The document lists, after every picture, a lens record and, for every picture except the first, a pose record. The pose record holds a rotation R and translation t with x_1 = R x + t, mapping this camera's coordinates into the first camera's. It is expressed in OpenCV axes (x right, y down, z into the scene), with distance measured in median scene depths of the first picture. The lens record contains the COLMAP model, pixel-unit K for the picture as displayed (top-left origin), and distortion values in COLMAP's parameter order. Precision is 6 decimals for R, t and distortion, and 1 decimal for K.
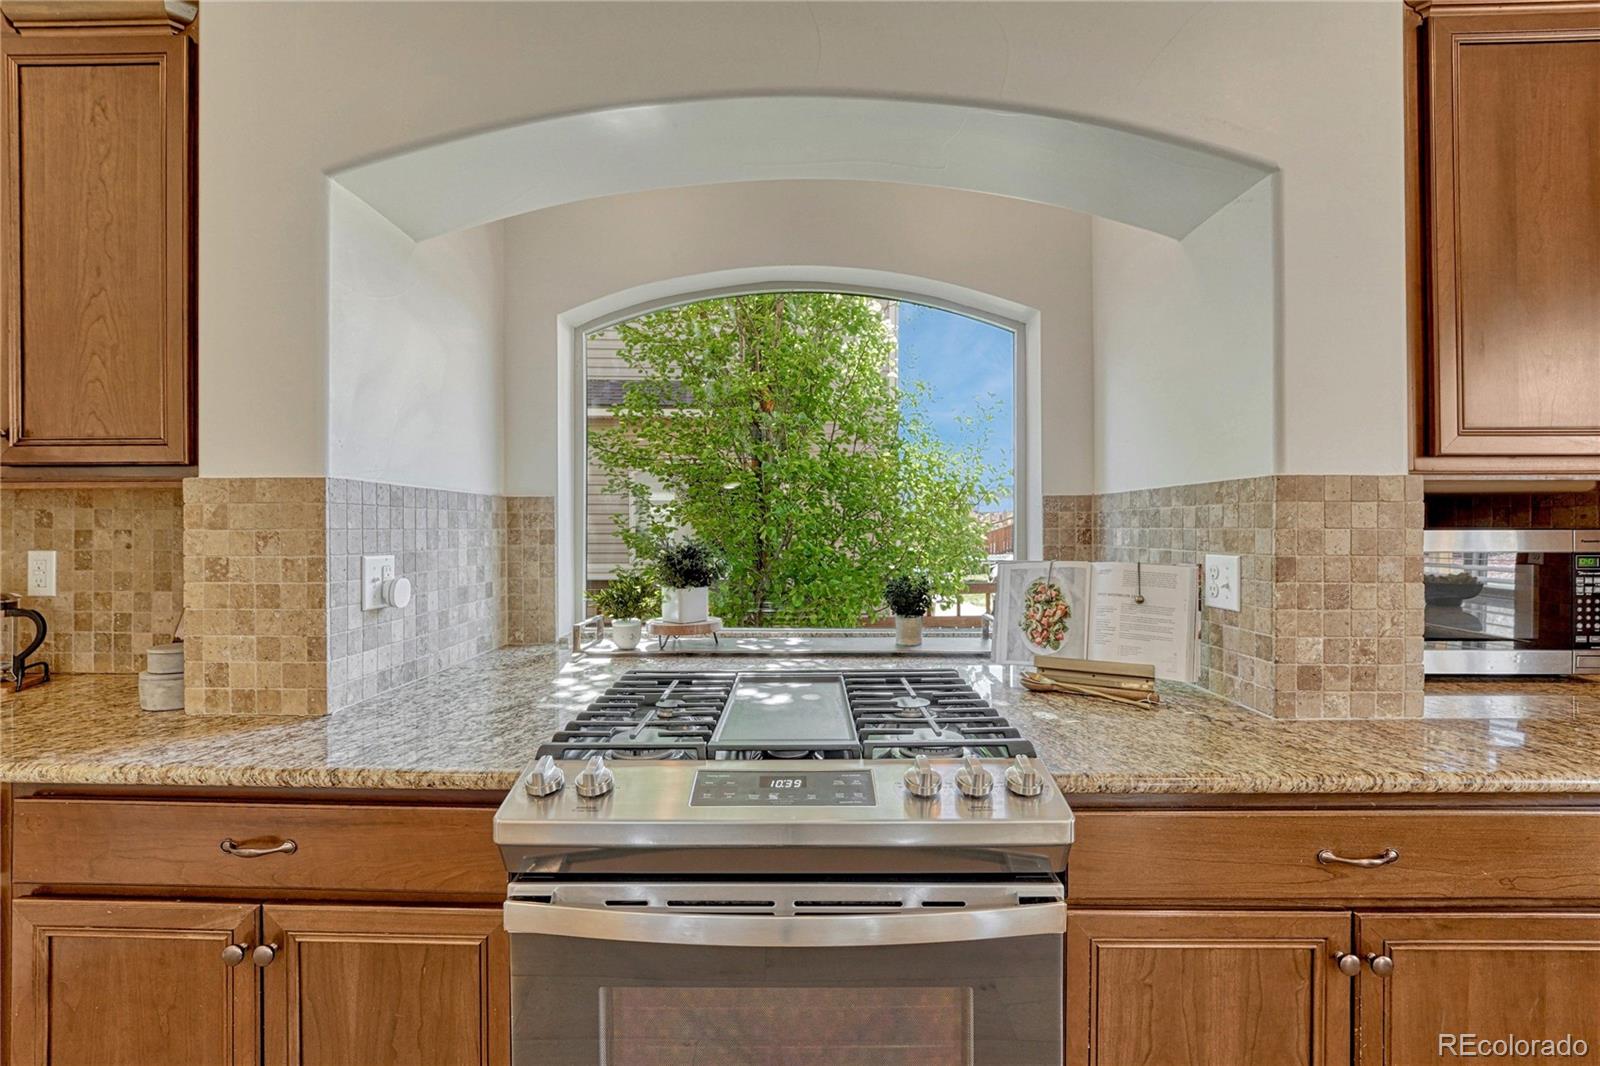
lens RADIAL K [[683.1, 0, 795.0], [0, 683.1, 525.4], [0, 0, 1]] dist [-0.013139, 0.001720]
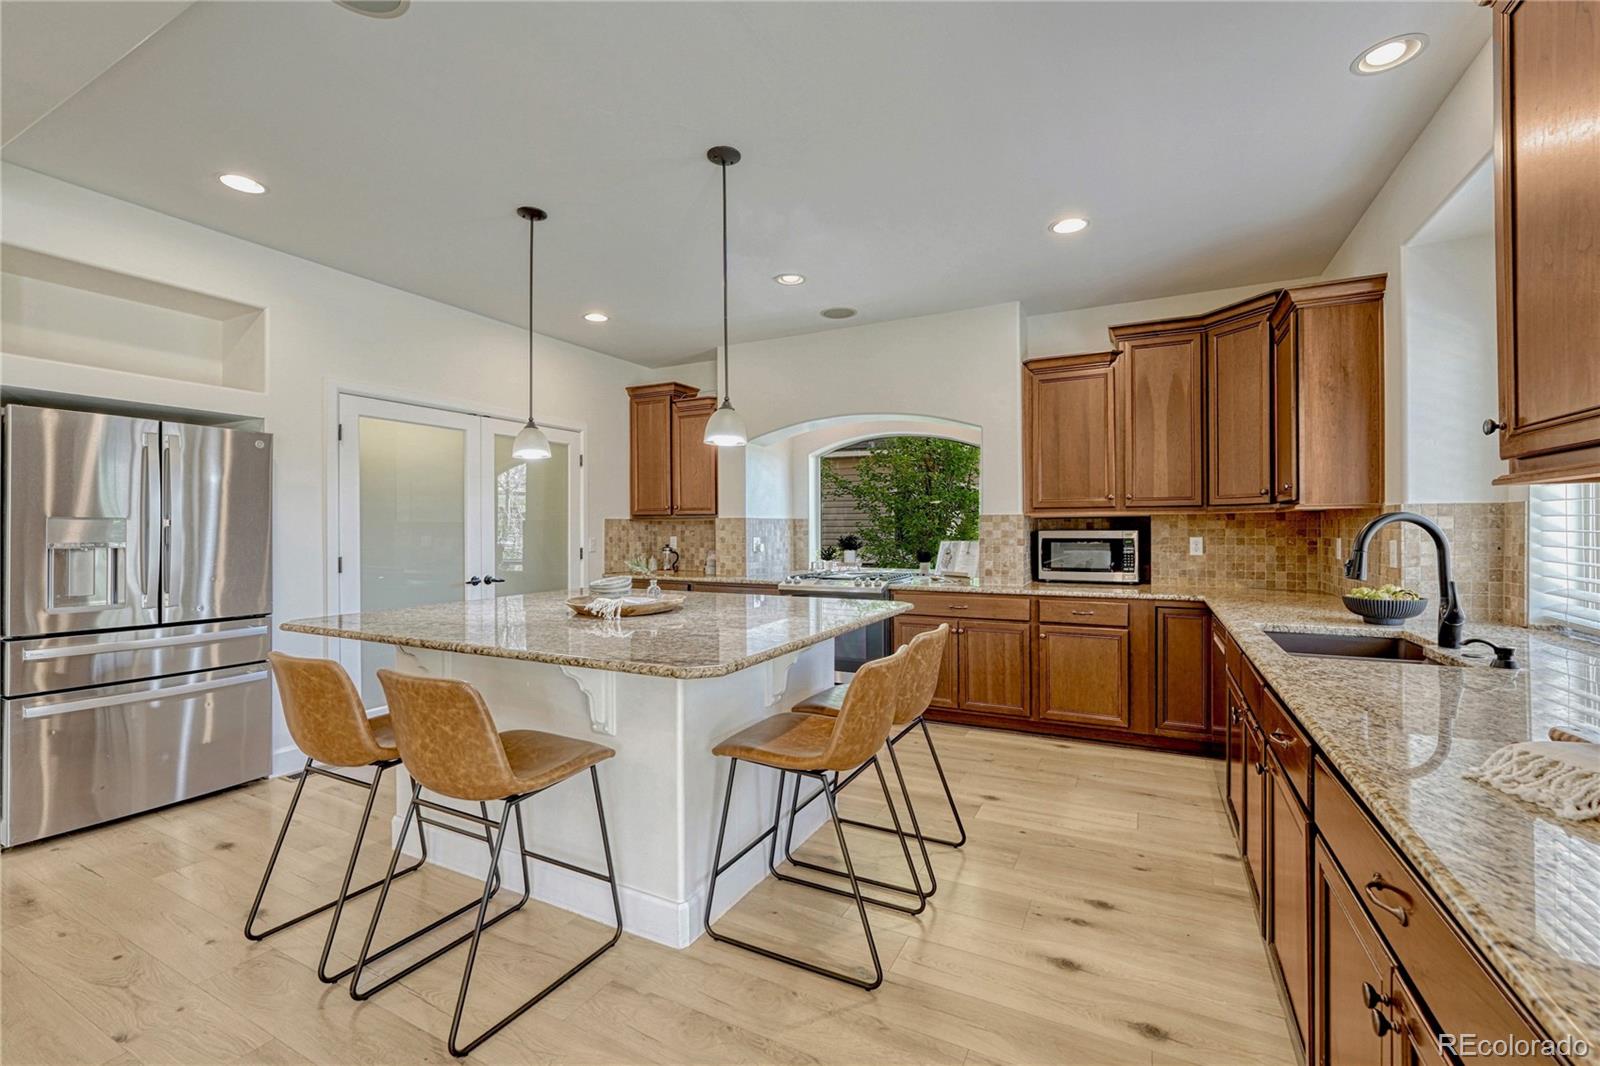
lens RADIAL K [[683.1, 0, 797.1], [0, 683.1, 523.5], [0, 0, 1]] dist [-0.013139, 0.001720]
pose [[0.895482, -0.005996, -0.445057, 1.195405], [0.005423, 0.999982, -0.002559, -0.020682], [0.445064, -0.000122, 0.895499, -2.148783]]
